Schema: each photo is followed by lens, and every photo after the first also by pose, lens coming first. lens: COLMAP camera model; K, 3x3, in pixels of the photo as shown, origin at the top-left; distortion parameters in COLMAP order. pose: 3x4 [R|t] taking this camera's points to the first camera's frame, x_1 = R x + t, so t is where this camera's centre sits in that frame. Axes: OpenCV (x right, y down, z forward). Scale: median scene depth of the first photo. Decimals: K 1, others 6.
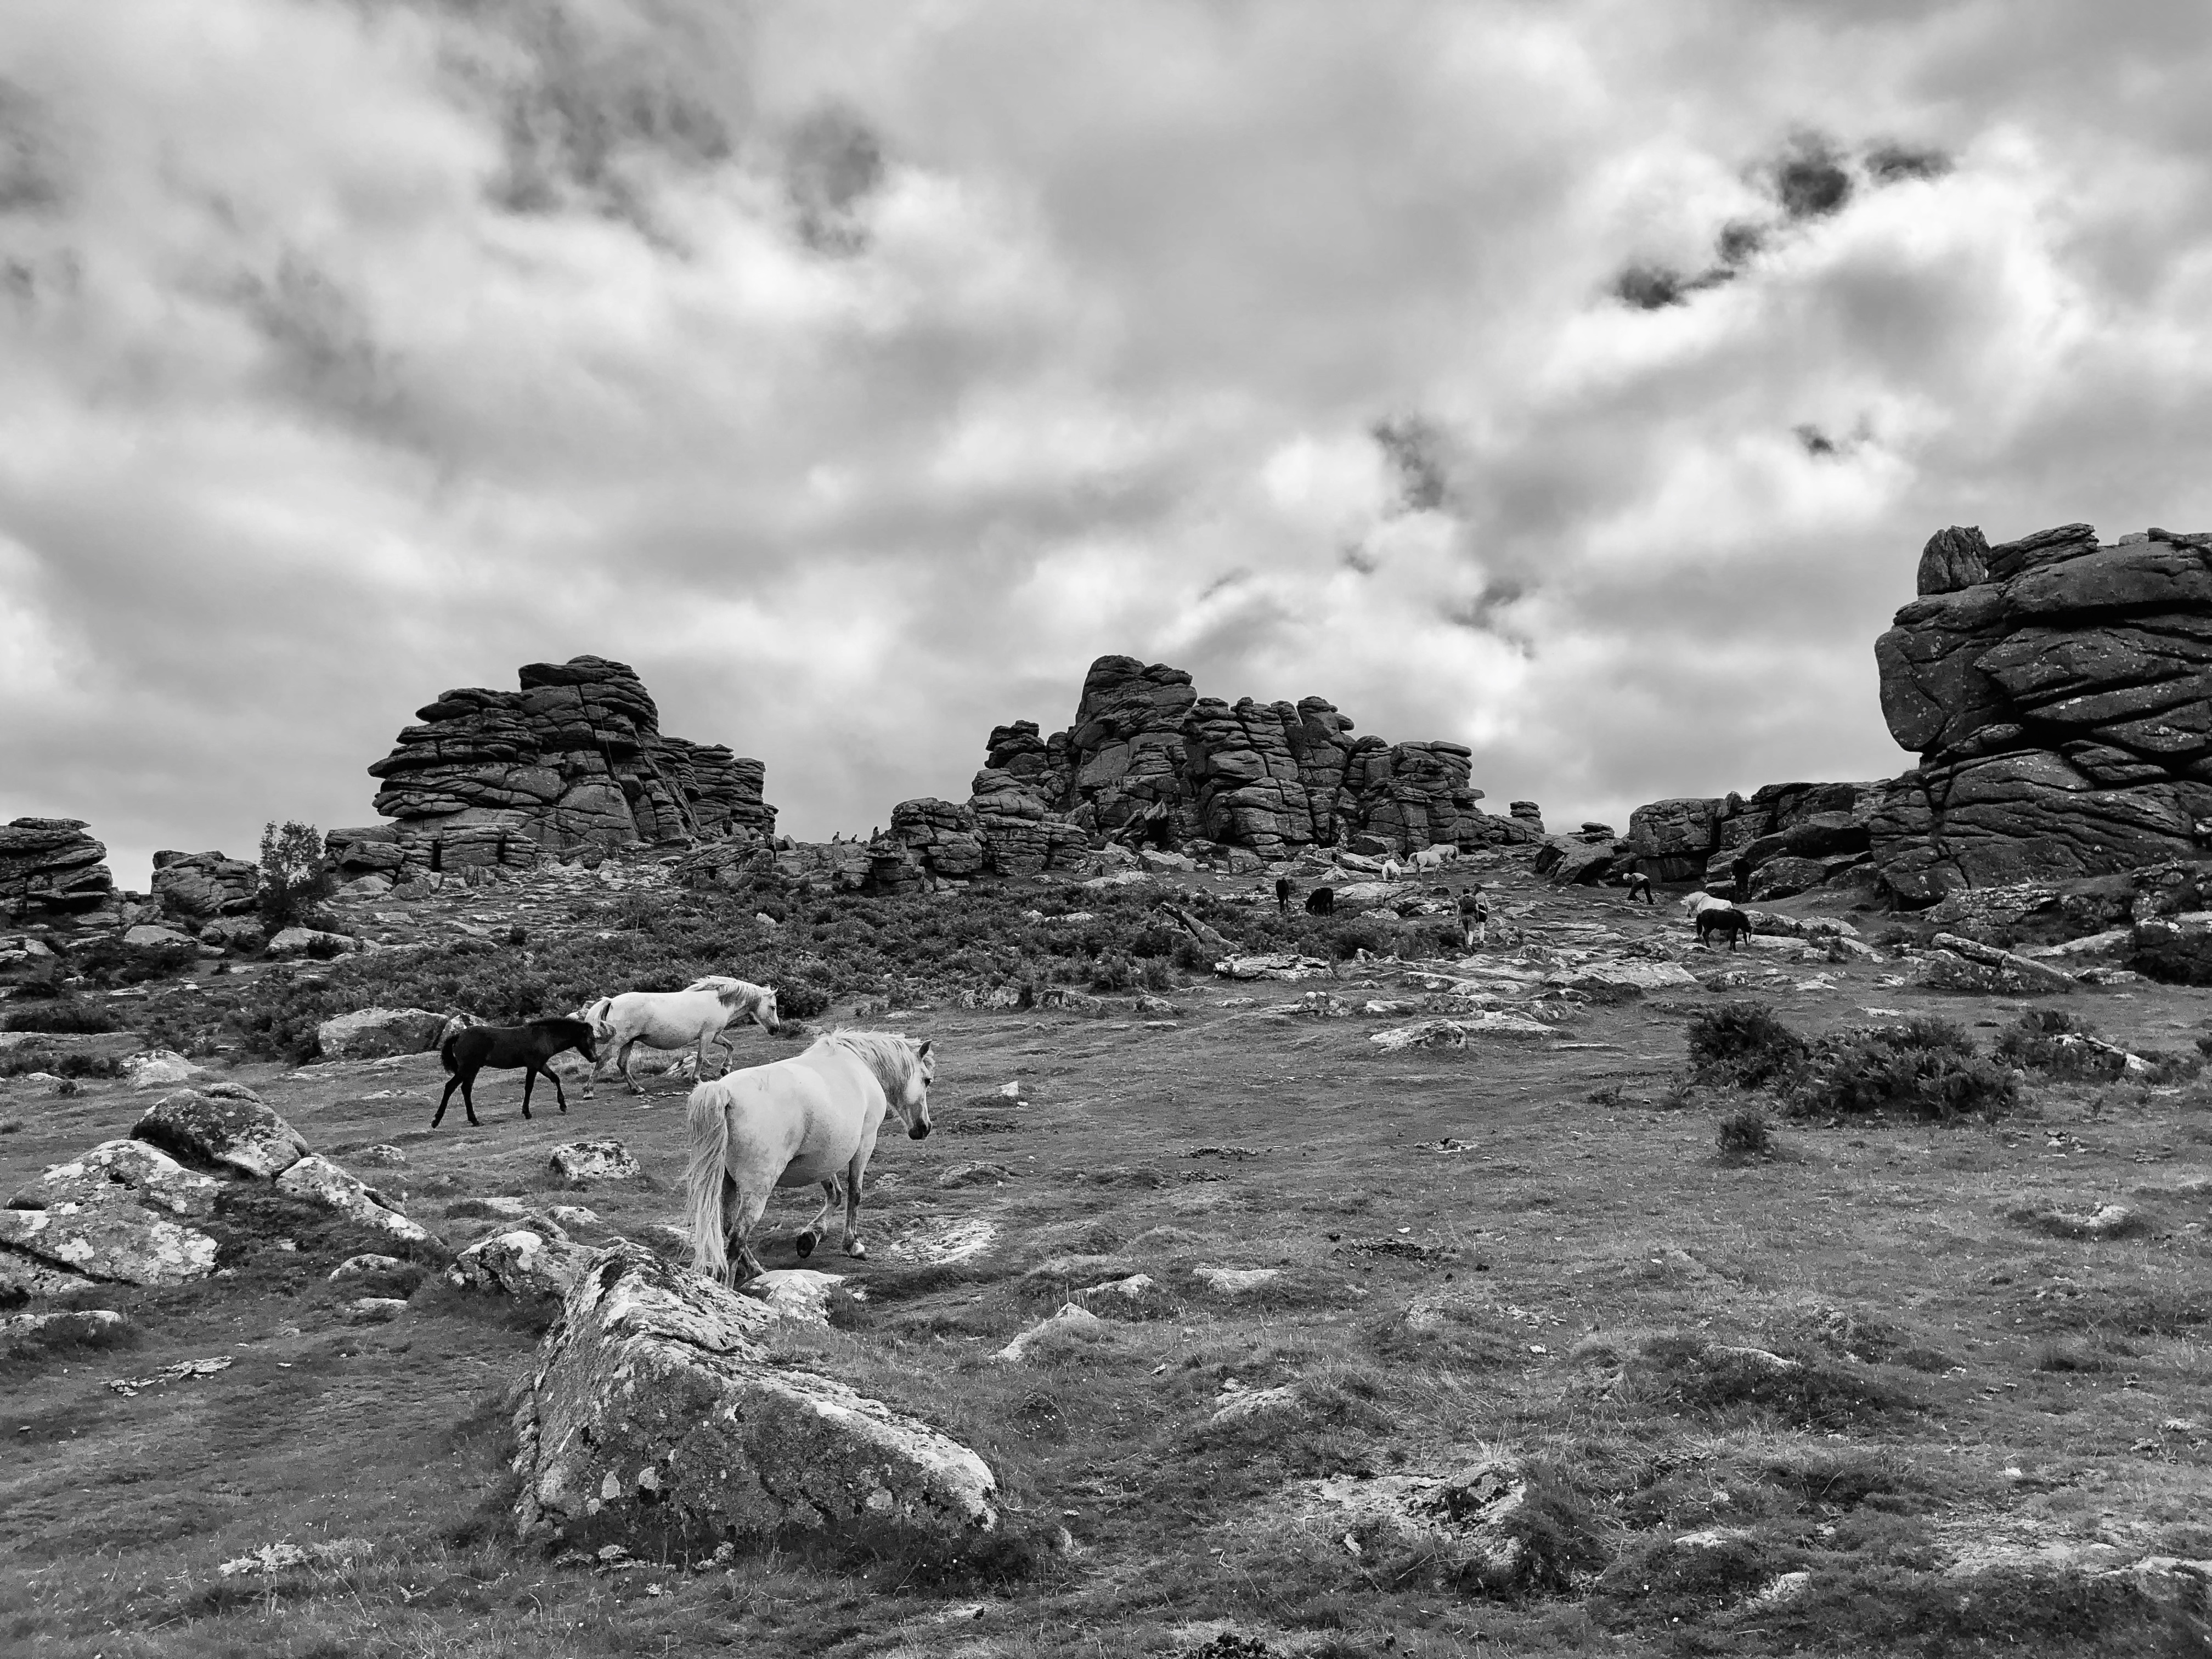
lens RADIAL K [[1830.1, 0, 1109.3], [0, 1830.1, 820.2], [0, 0, 1]] dist [0.045278, 0.000301]
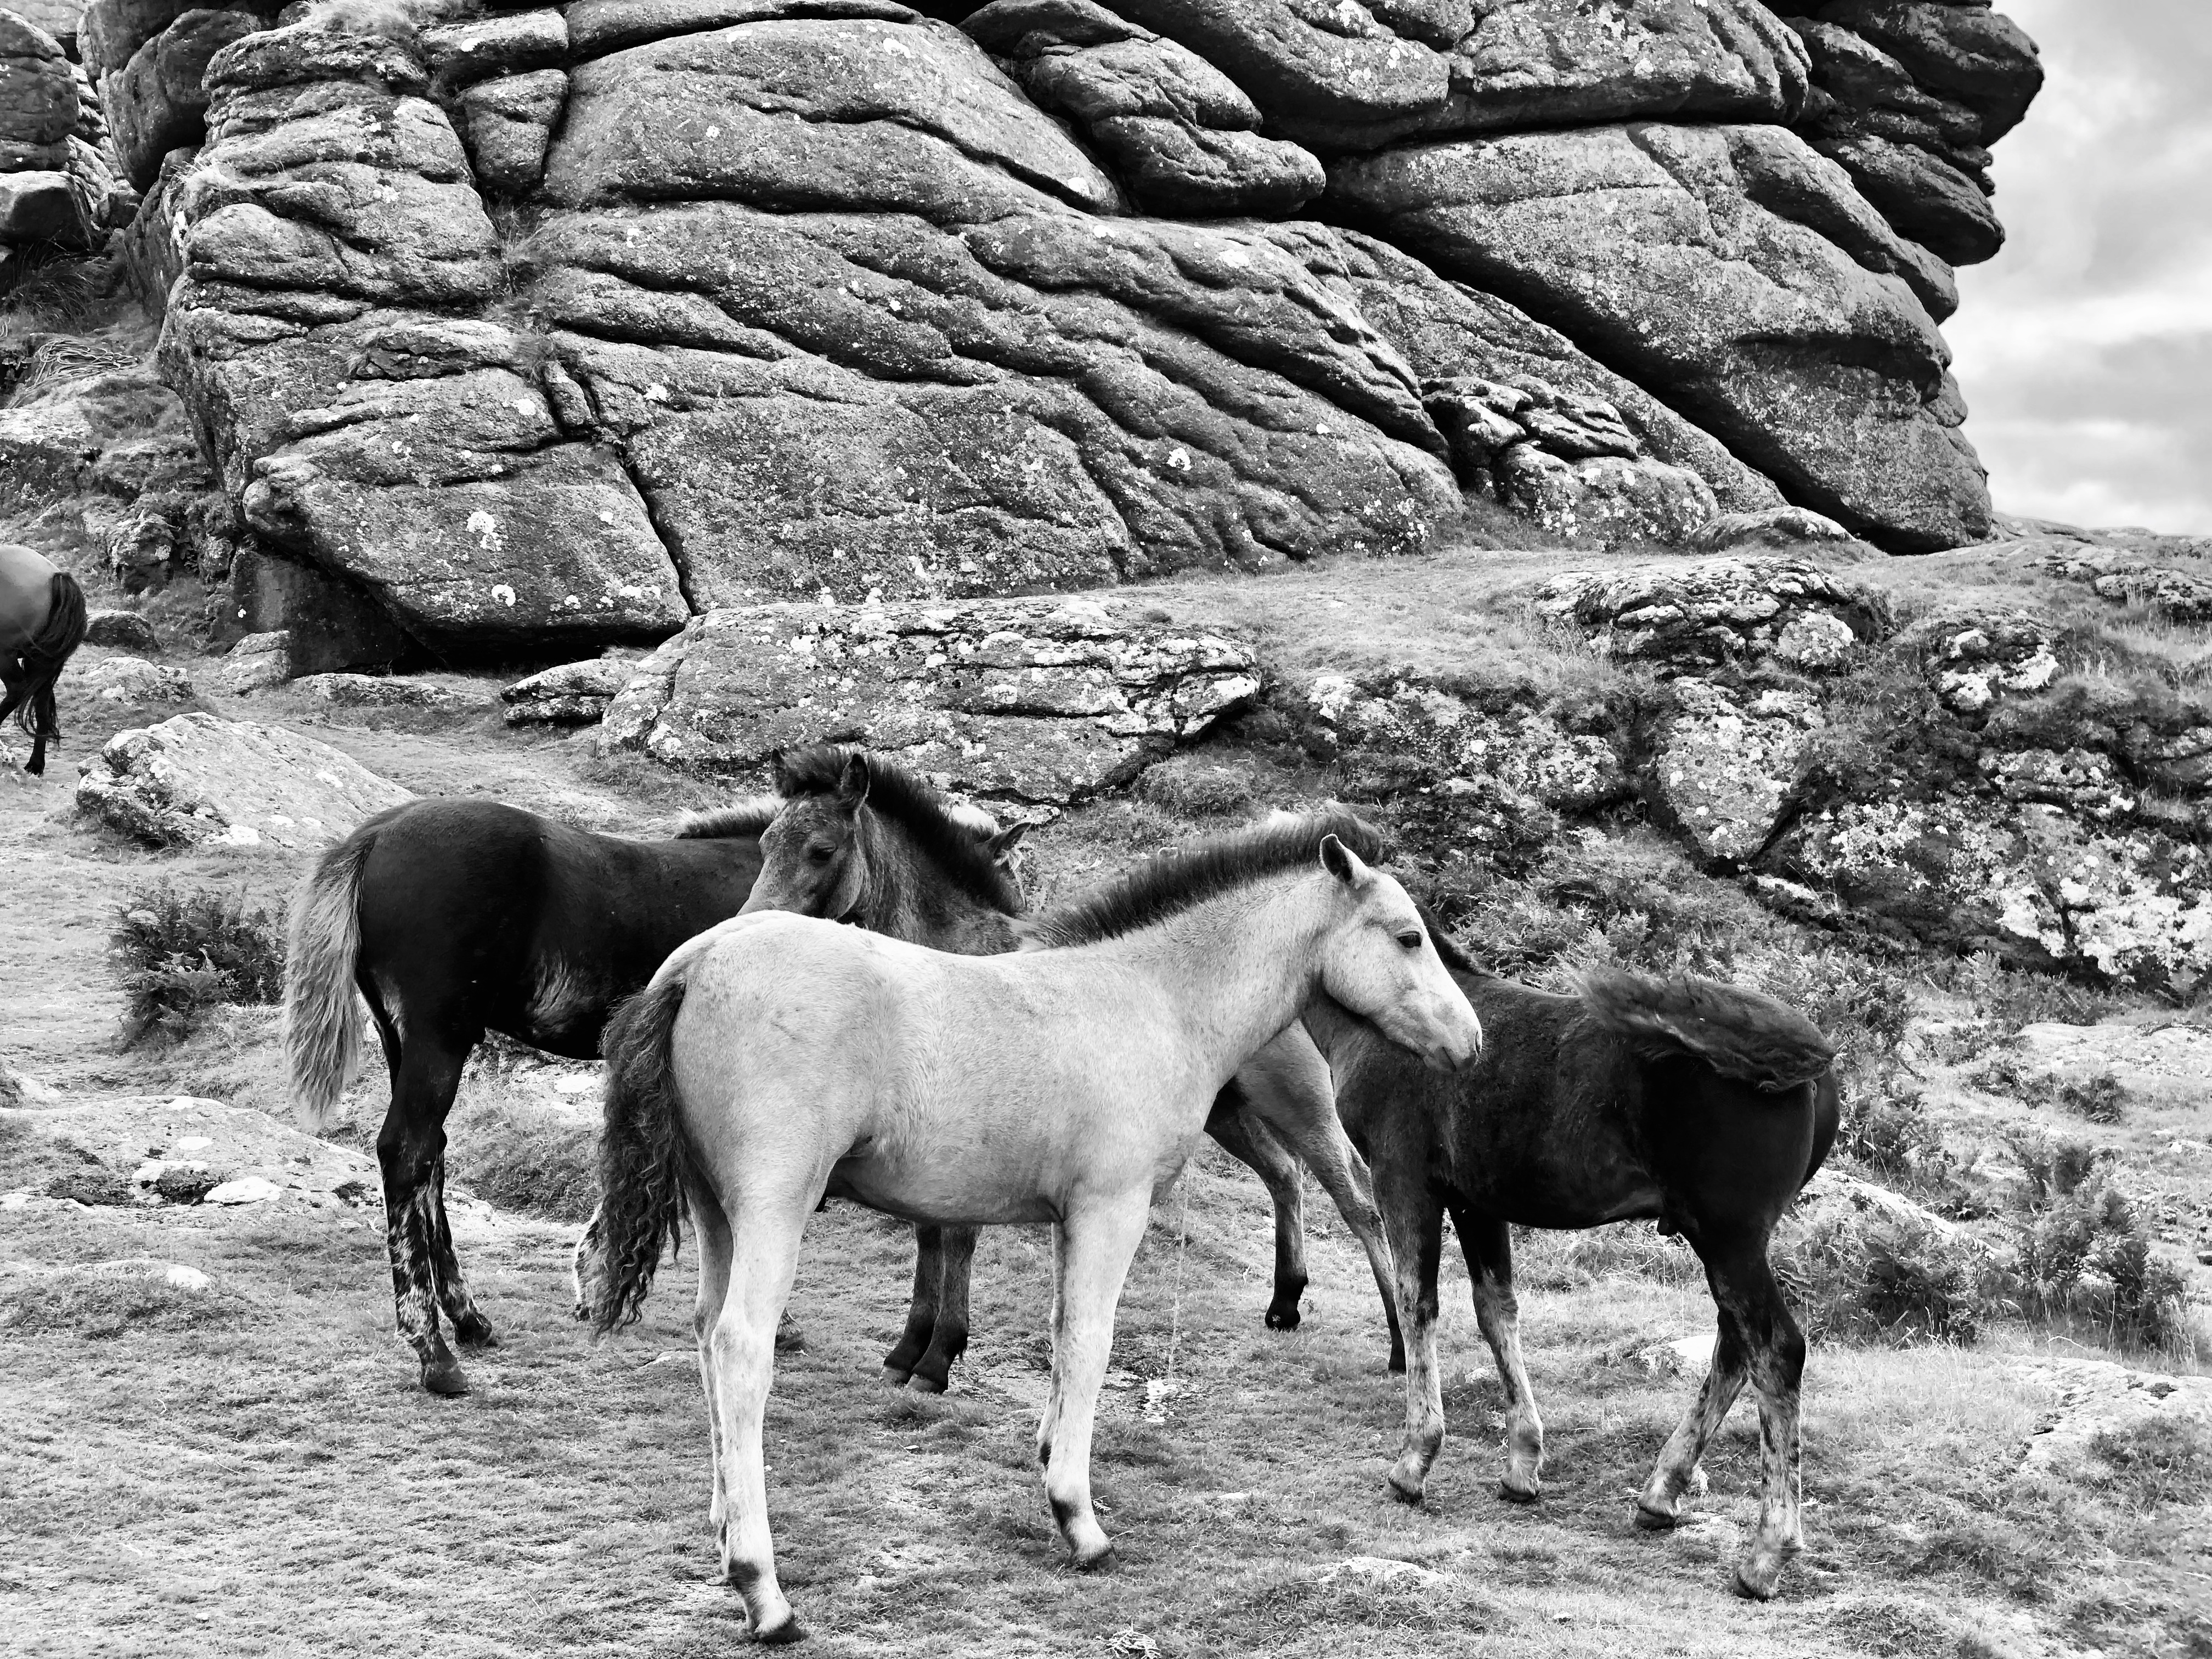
lens RADIAL K [[3267.5, 0, 1104.9], [0, 3267.5, 829.9], [0, 0, 1]] dist [0.072742, 0.000000]
pose [[0.528910, -0.009504, 0.848625, 0.106525], [-0.114769, 0.989951, 0.082617, 0.017799], [-0.840882, -0.141093, 0.522504, 0.487450]]
